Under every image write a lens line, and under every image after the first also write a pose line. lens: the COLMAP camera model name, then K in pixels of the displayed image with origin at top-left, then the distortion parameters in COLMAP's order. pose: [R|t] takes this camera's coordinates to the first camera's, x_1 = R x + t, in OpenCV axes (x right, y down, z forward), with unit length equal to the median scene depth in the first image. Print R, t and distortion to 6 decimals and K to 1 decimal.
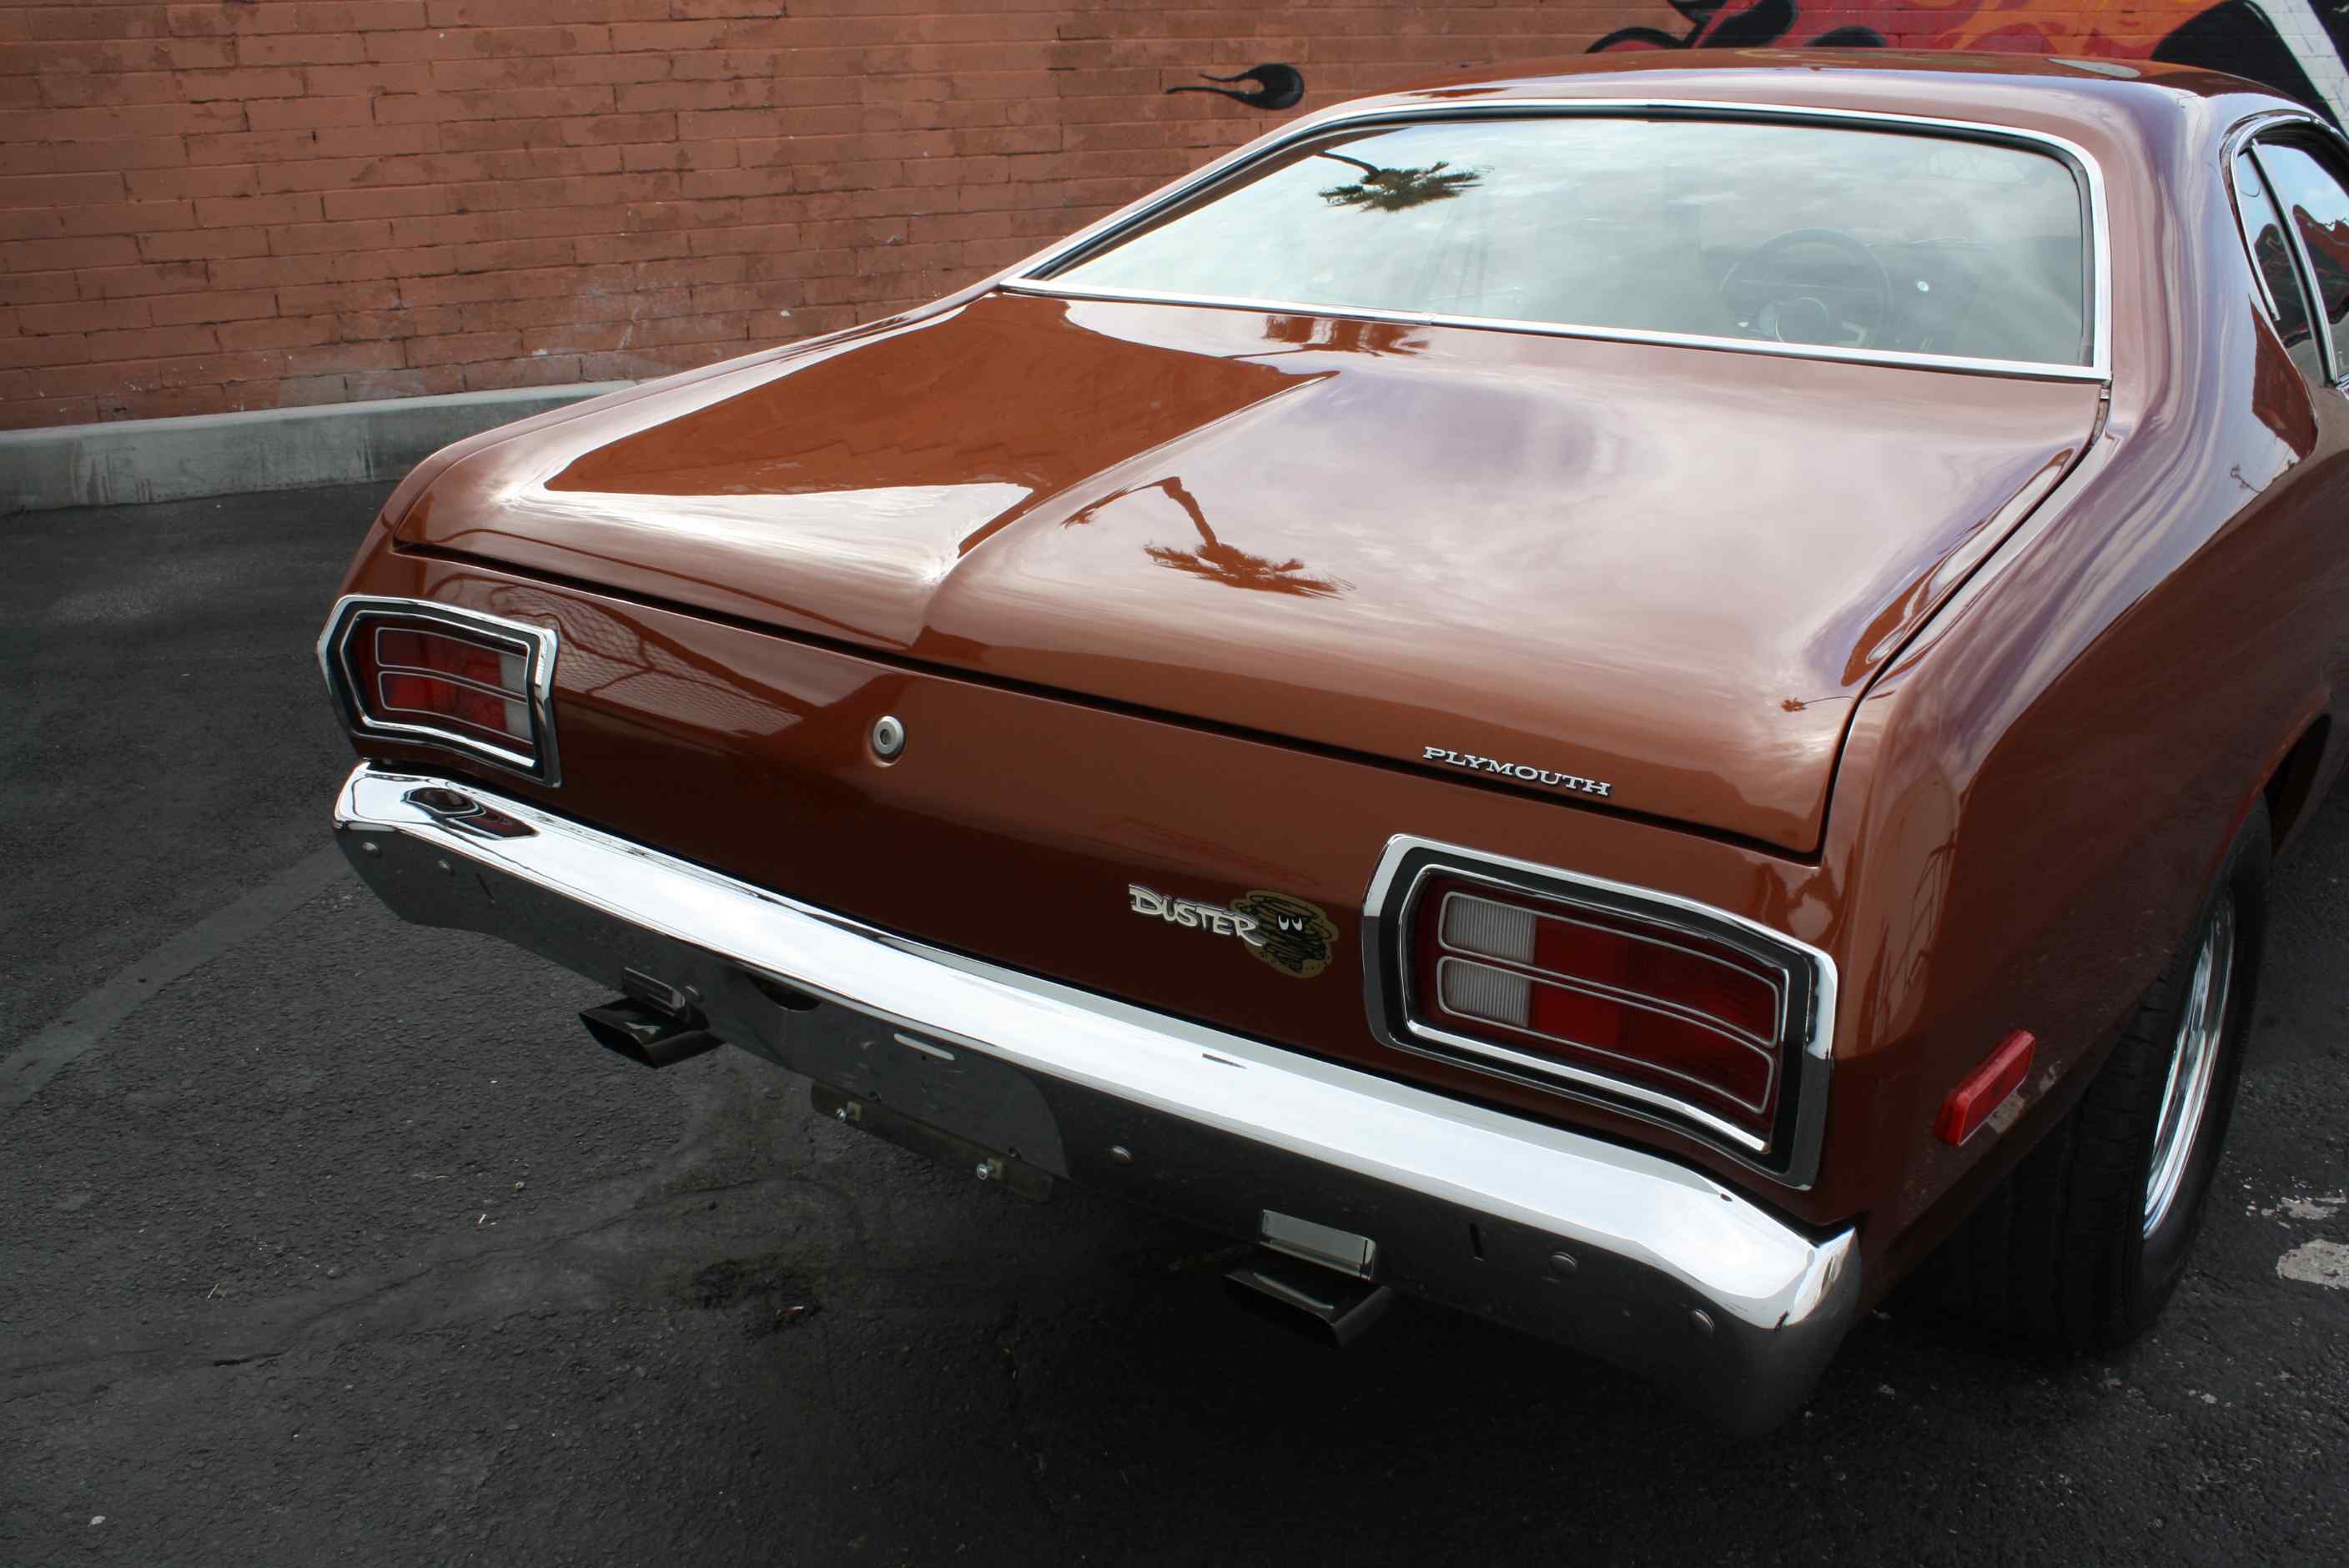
lens RADIAL K [[2123.7, 0, 1191.4], [0, 2123.7, 787.3], [0, 0, 1]] dist [-0.159679, 0.157962]
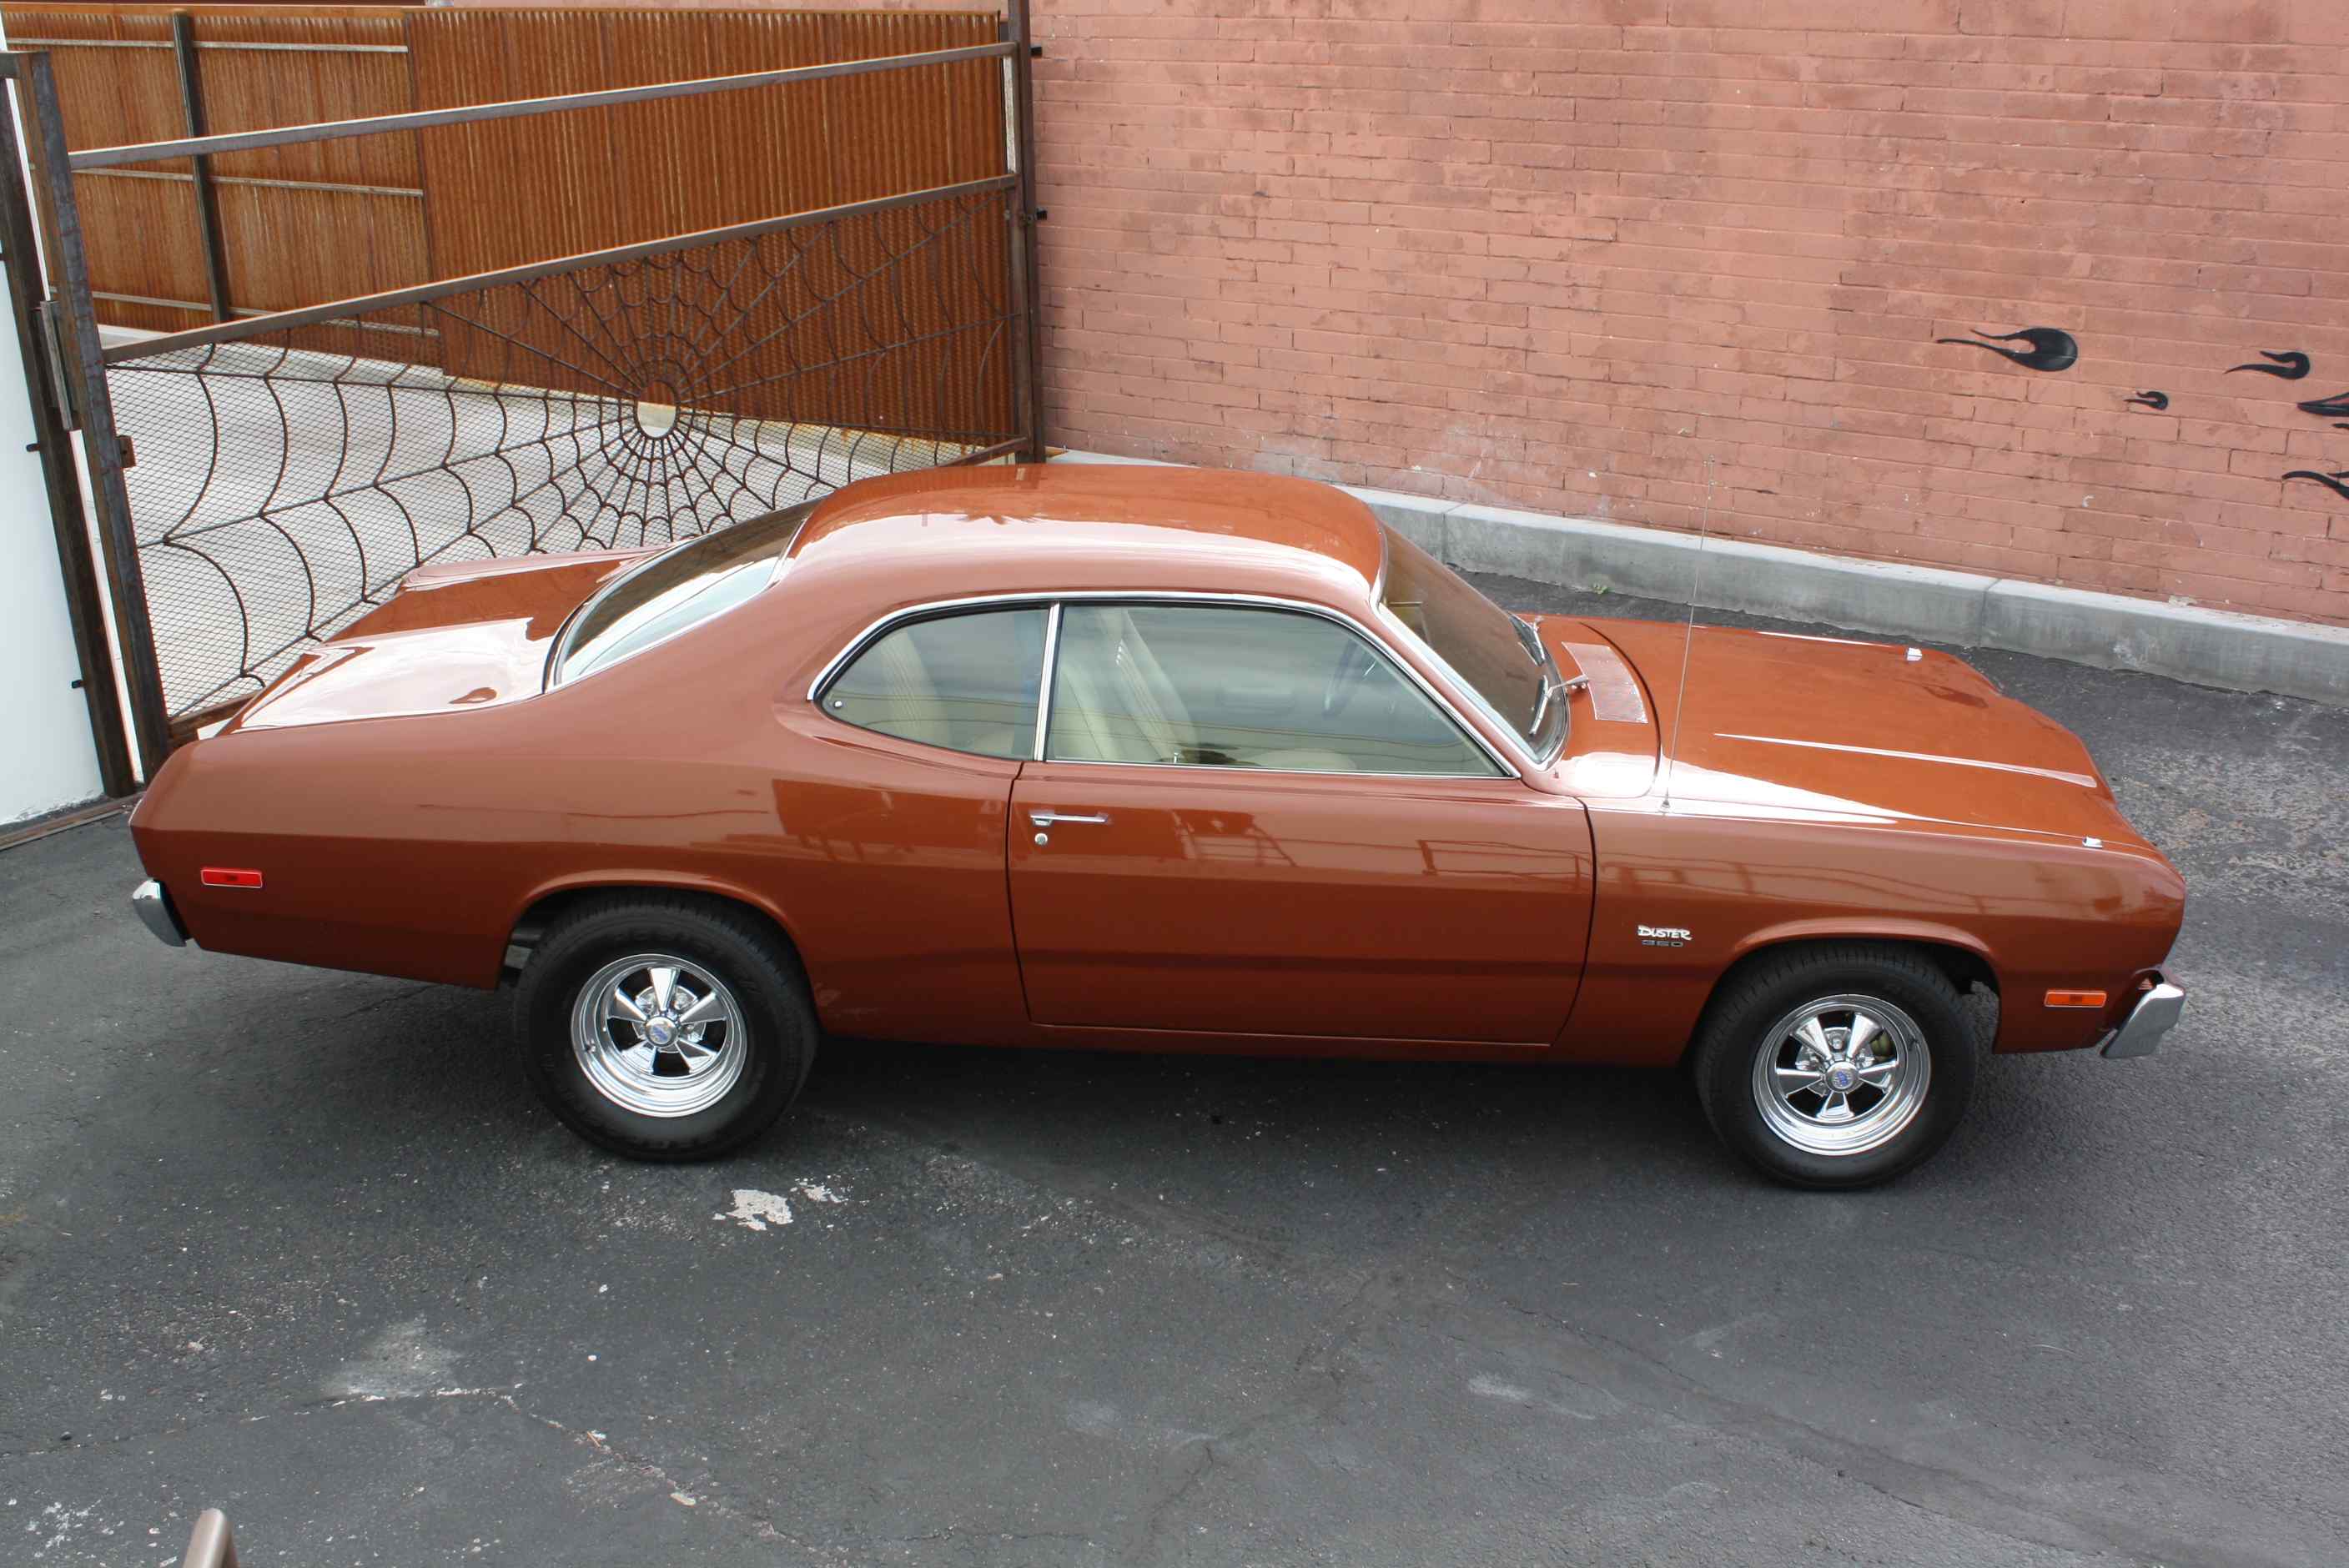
lens RADIAL K [[2363.9, 0, 1176.5], [0, 2363.9, 783.6], [0, 0, 1]] dist [-0.142007, 0.149892]
pose [[0.583920, 0.283019, -0.760880, 0.800841], [-0.282545, 0.949514, 0.136351, -0.181860], [0.761056, 0.135364, 0.634406, -0.035622]]
